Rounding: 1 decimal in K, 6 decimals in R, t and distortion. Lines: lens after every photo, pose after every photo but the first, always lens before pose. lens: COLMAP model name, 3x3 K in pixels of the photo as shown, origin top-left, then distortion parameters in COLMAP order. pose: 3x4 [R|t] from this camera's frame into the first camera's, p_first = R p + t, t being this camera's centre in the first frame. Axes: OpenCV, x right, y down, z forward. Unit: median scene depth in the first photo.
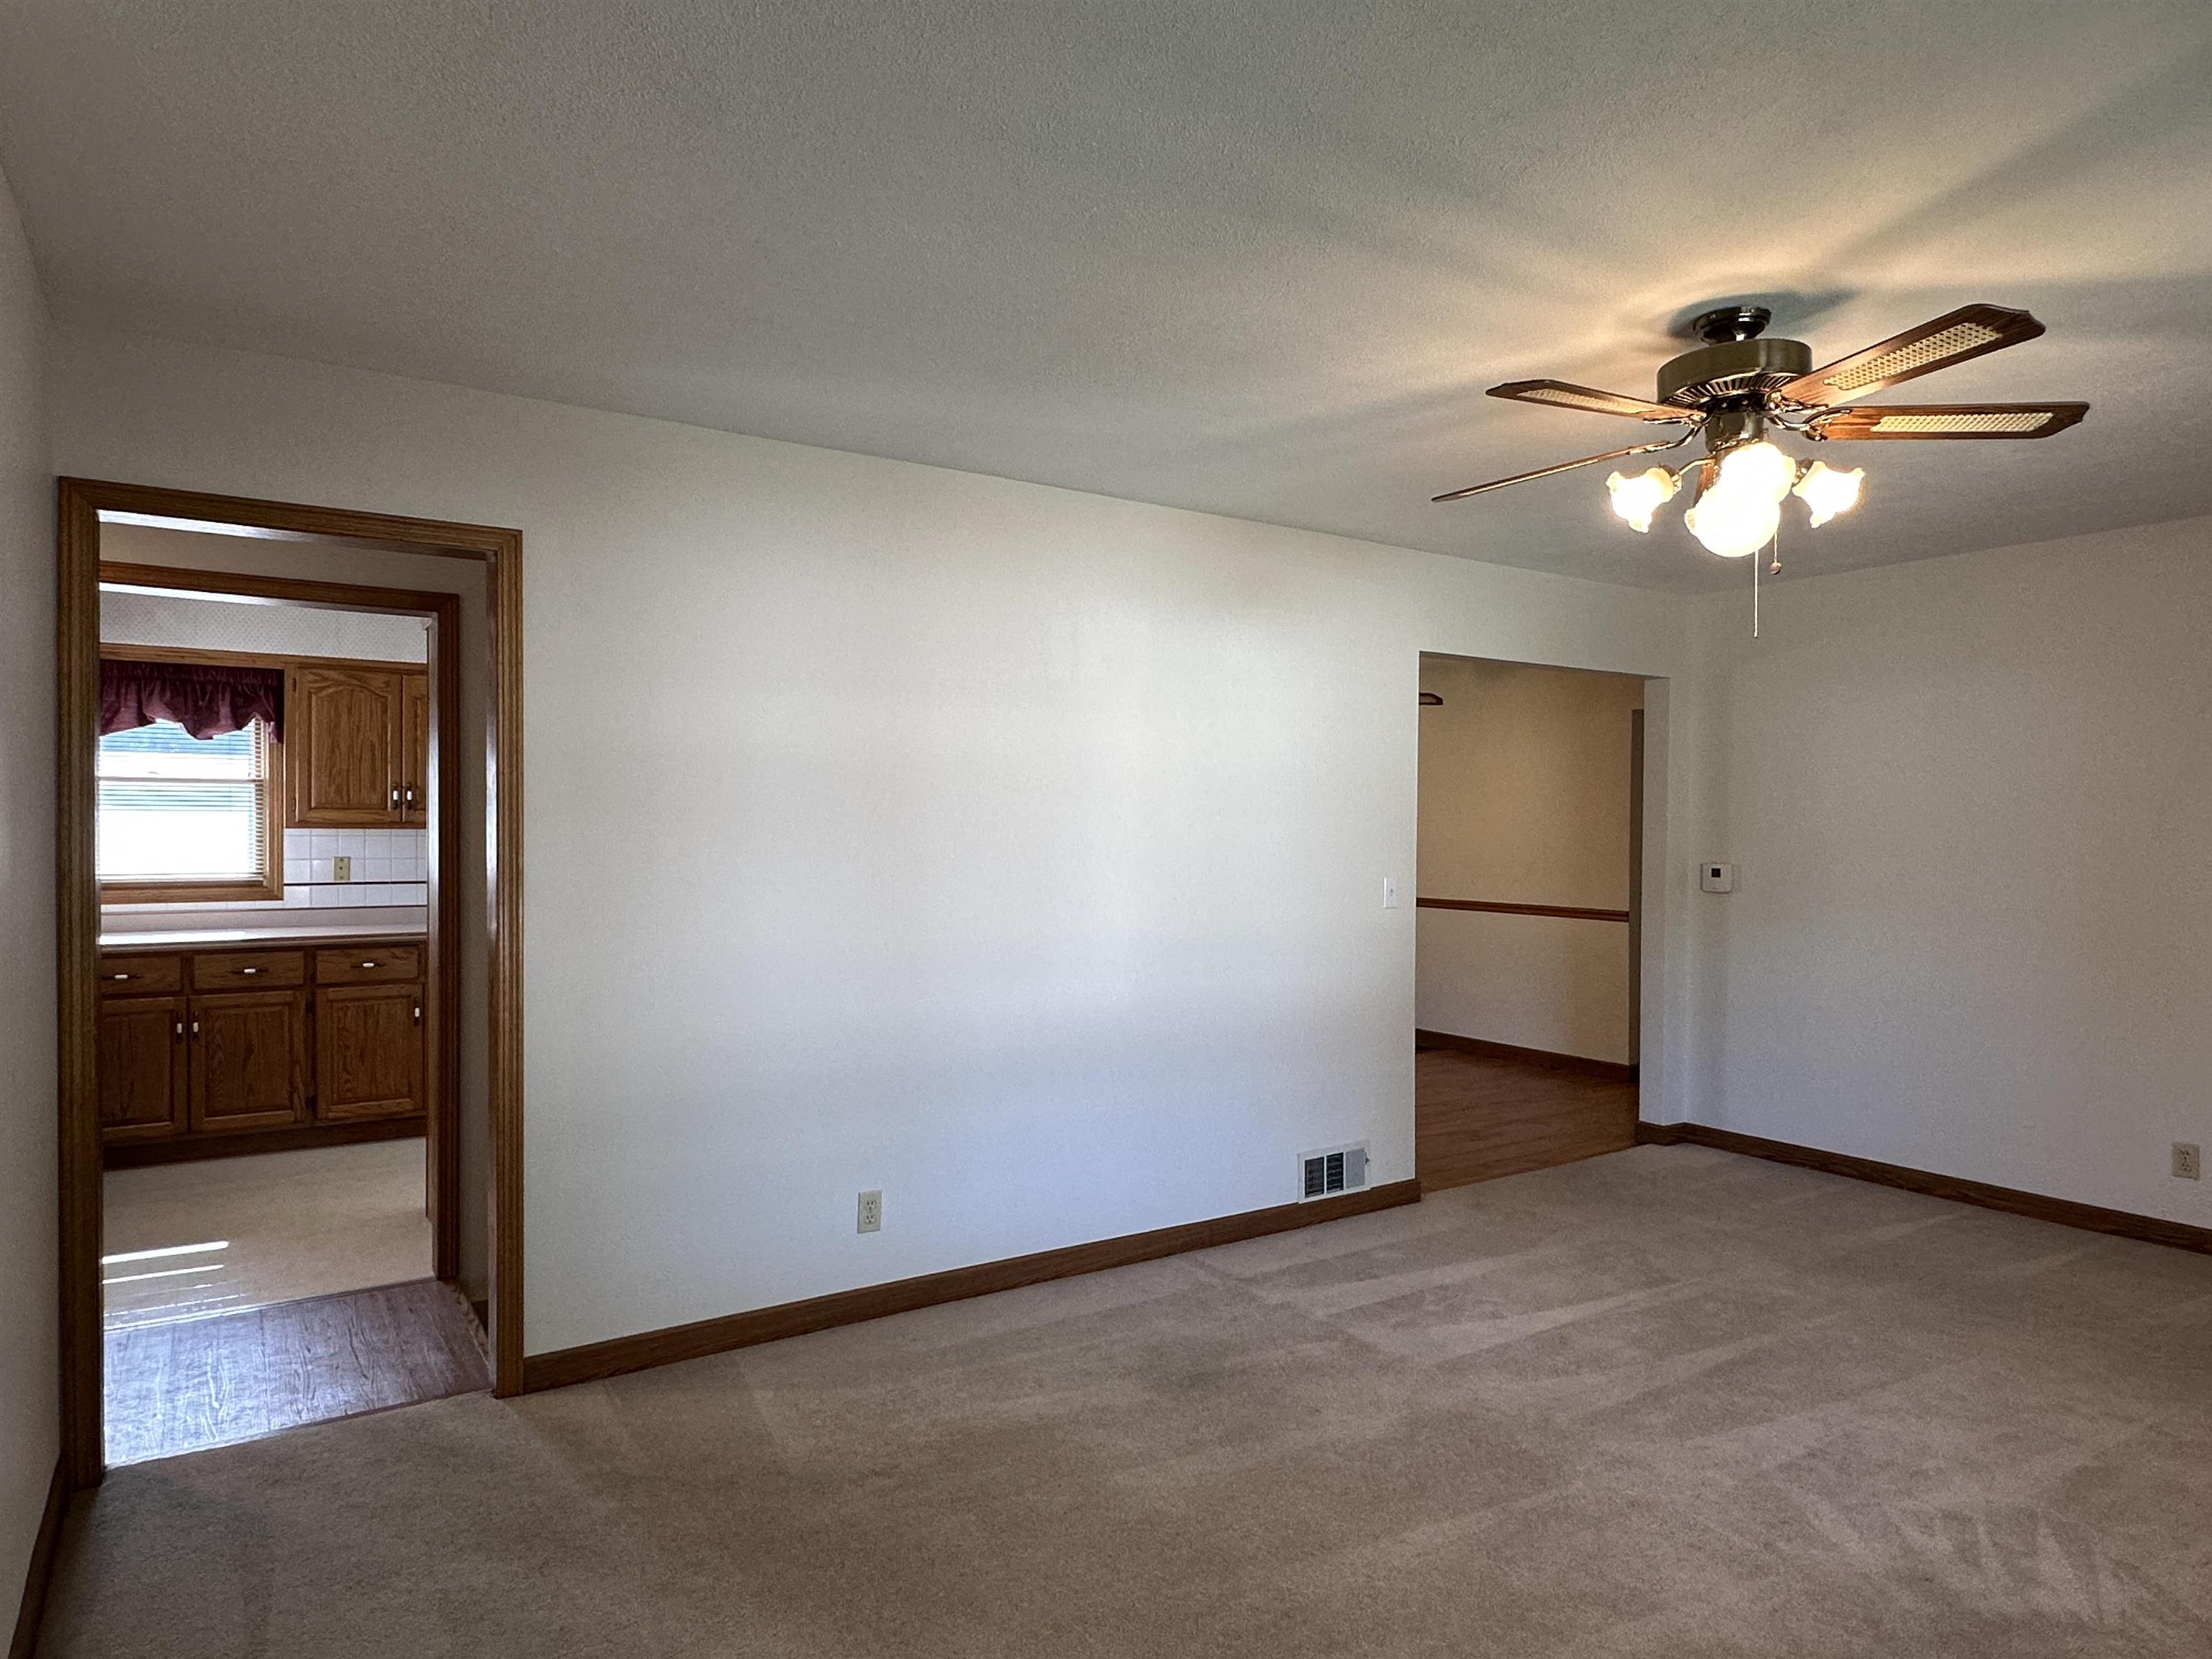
lens RADIAL K [[1362.0, 0, 1111.2], [0, 1362.0, 849.8], [0, 0, 1]] dist [-0.004476, 0.004052]
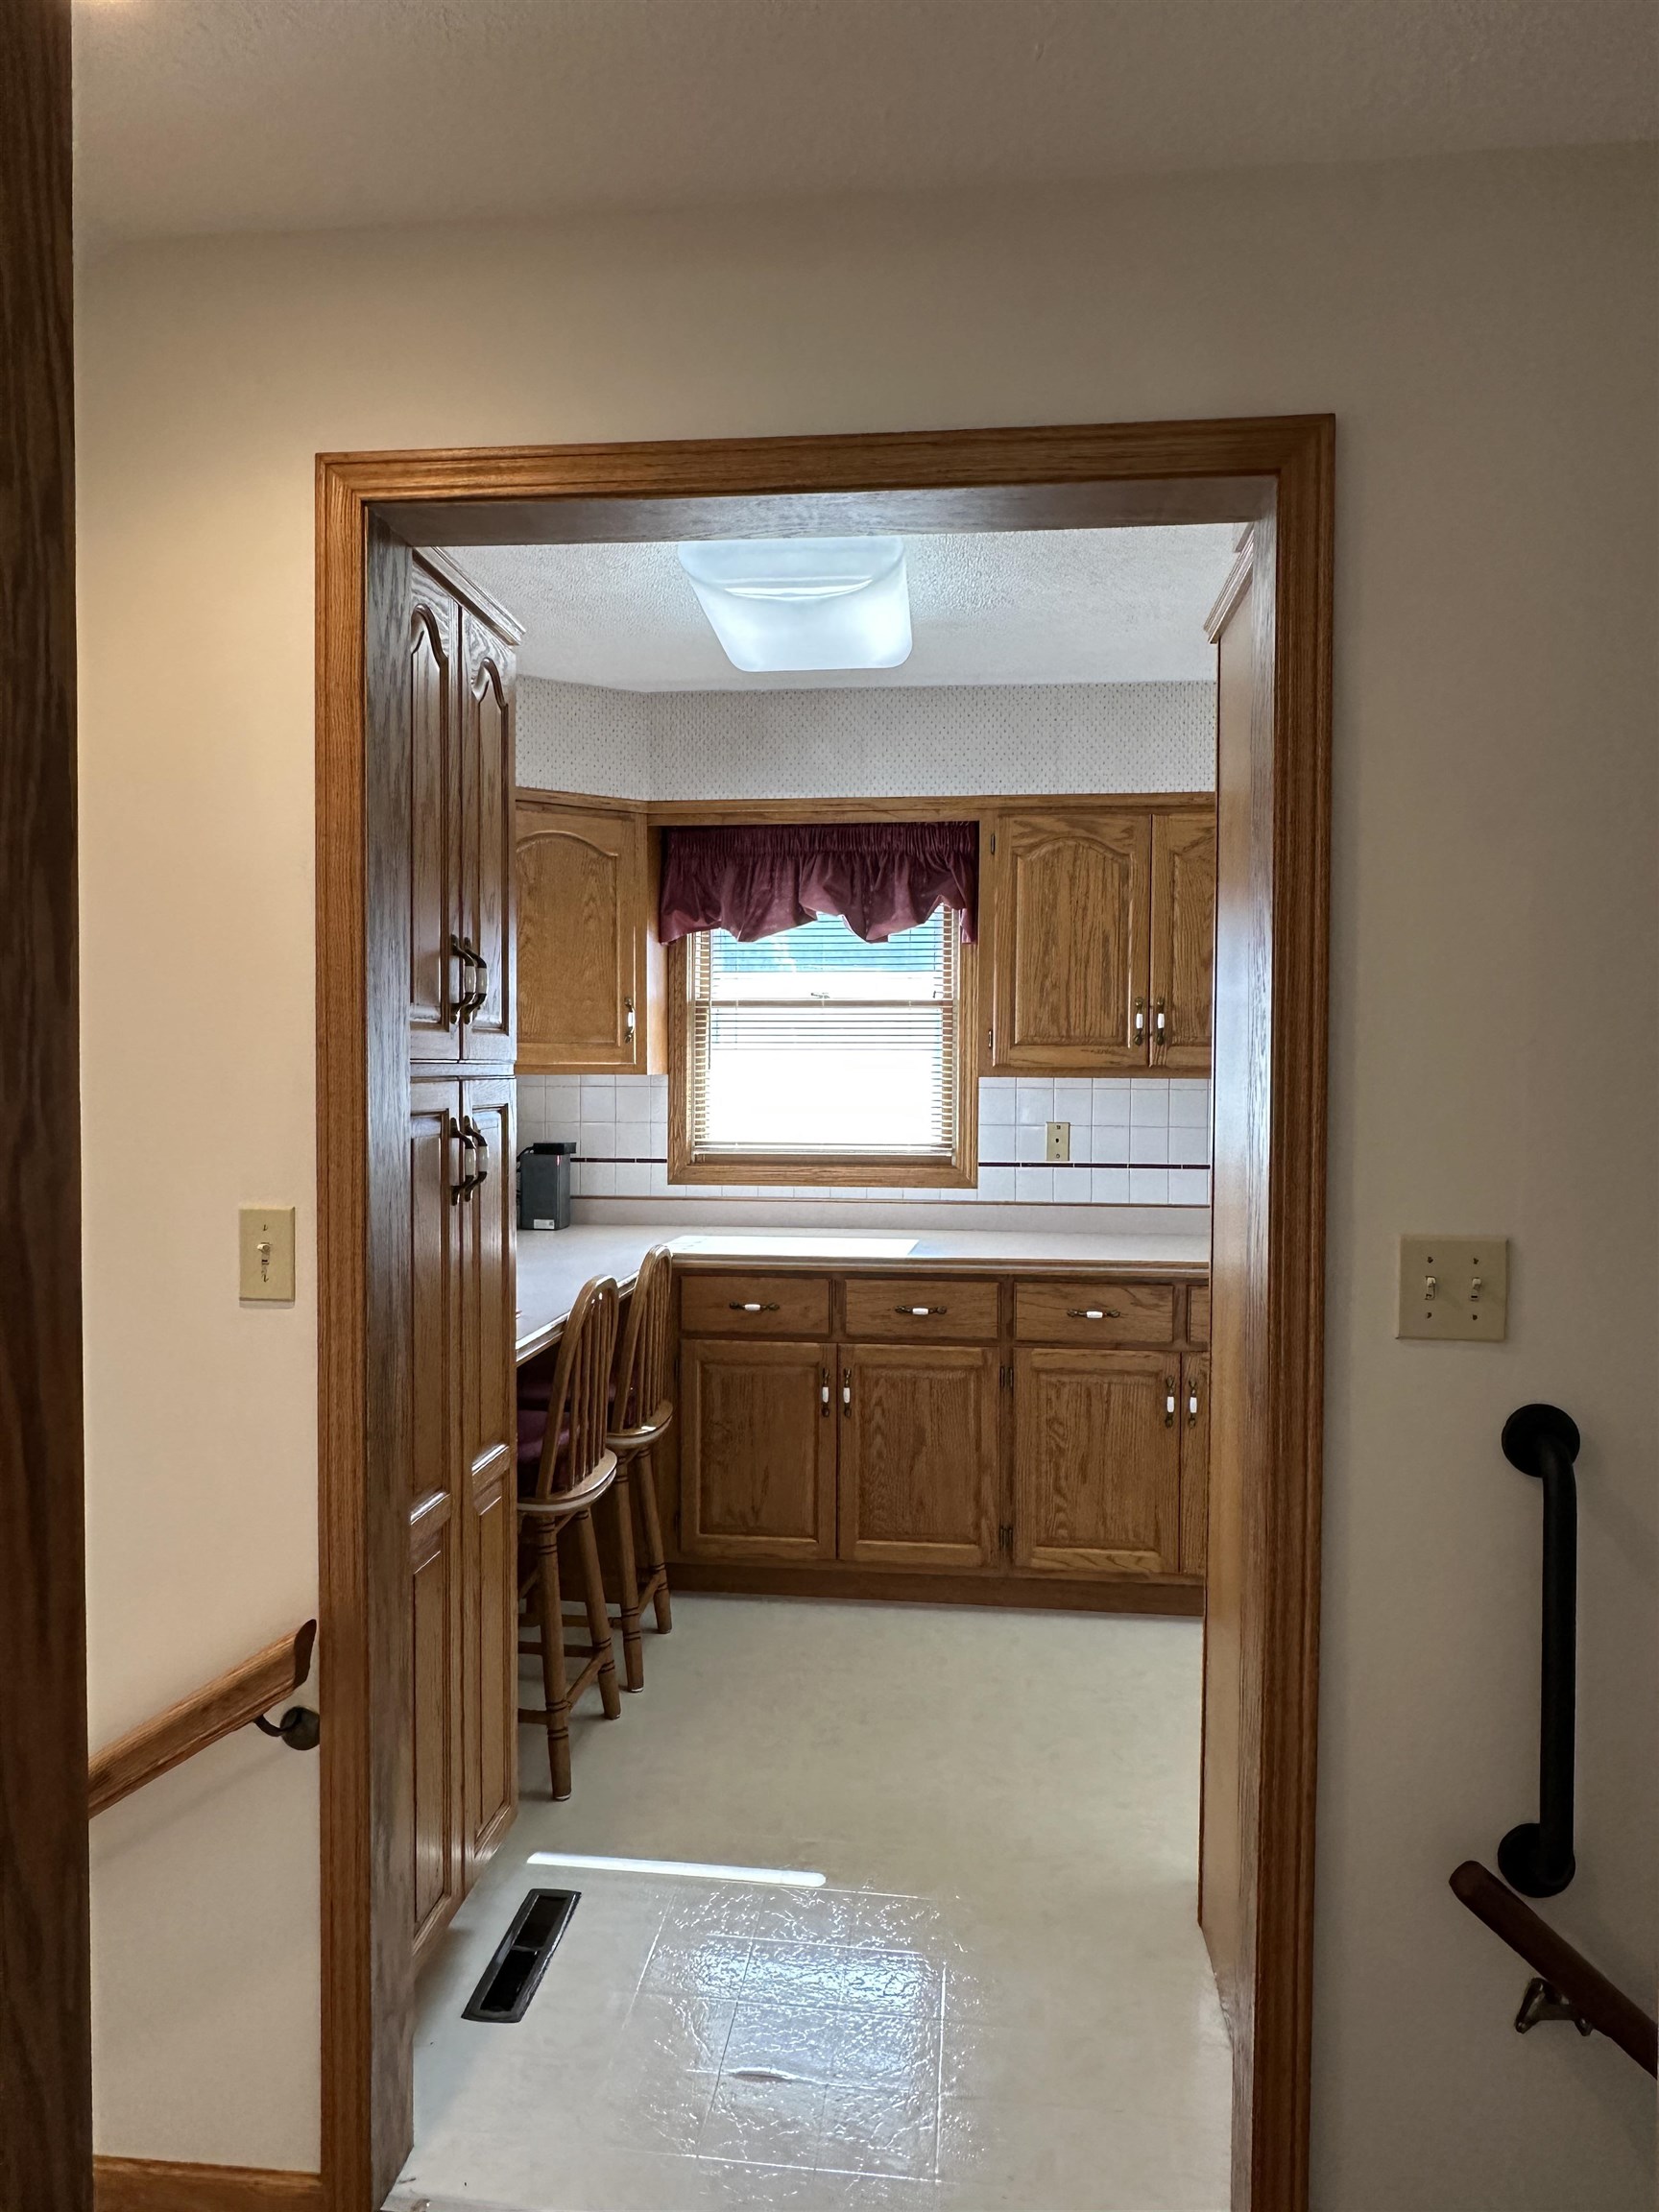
lens RADIAL K [[1457.2, 0, 829.0], [0, 1457.2, 1109.1], [0, 0, 1]] dist [-0.003489, 0.004937]
pose [[0.778118, 0.015708, -0.627922, -0.243535], [-0.009759, 0.999869, 0.012919, -0.008980], [0.628043, -0.003925, 0.778169, 0.442468]]
